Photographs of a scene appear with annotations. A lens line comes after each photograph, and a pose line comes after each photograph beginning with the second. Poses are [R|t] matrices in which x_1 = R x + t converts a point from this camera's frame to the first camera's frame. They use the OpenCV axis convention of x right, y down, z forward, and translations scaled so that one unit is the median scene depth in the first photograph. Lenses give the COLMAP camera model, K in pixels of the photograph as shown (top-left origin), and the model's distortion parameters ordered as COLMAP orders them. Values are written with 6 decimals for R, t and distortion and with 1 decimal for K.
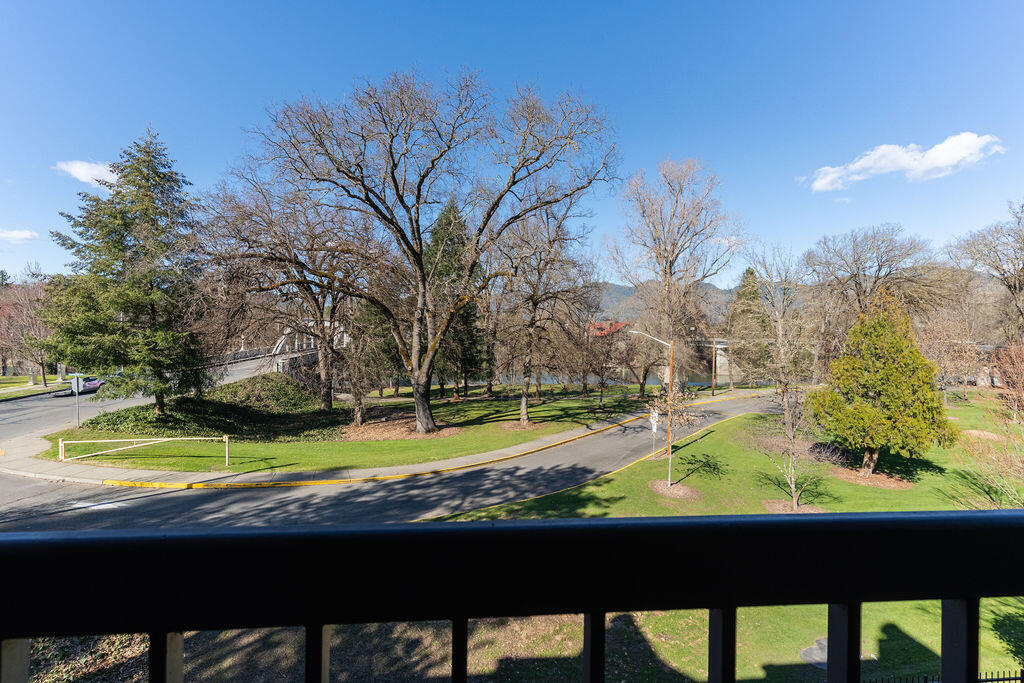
lens RADIAL K [[479.4, 0, 519.5], [0, 479.4, 339.9], [0, 0, 1]] dist [0.003048, 0.000760]
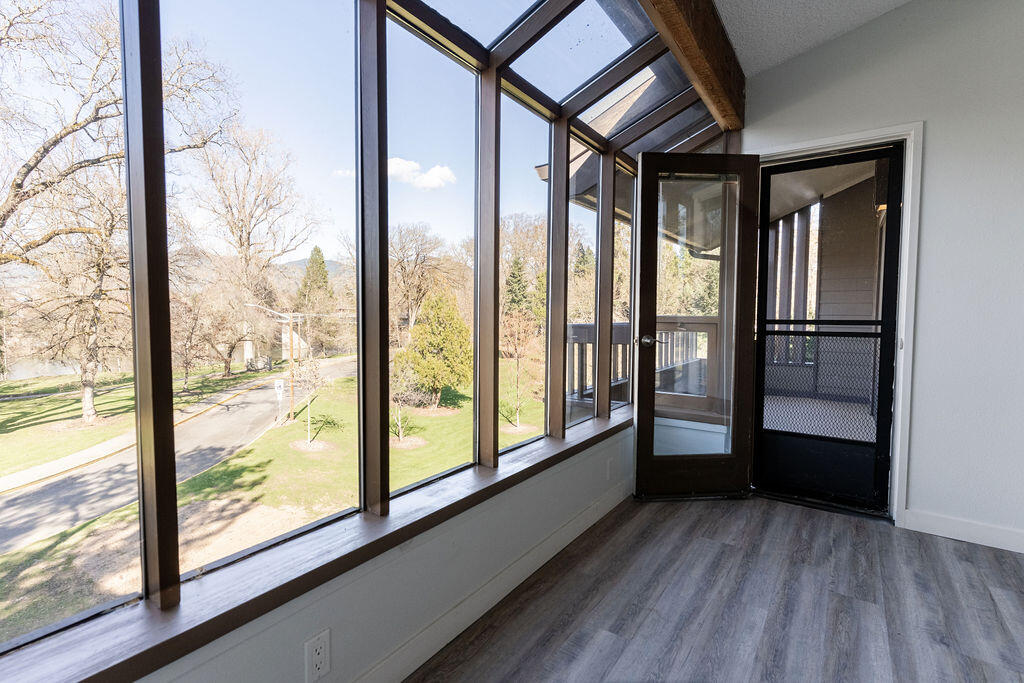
lens RADIAL K [[479.4, 0, 498.1], [0, 479.4, 341.7], [0, 0, 1]] dist [0.003048, 0.000760]
pose [[0.668877, -0.054034, 0.741406, -0.138638], [0.013642, 0.998079, 0.060434, 0.005540], [-0.743248, -0.030309, 0.668329, -0.042250]]
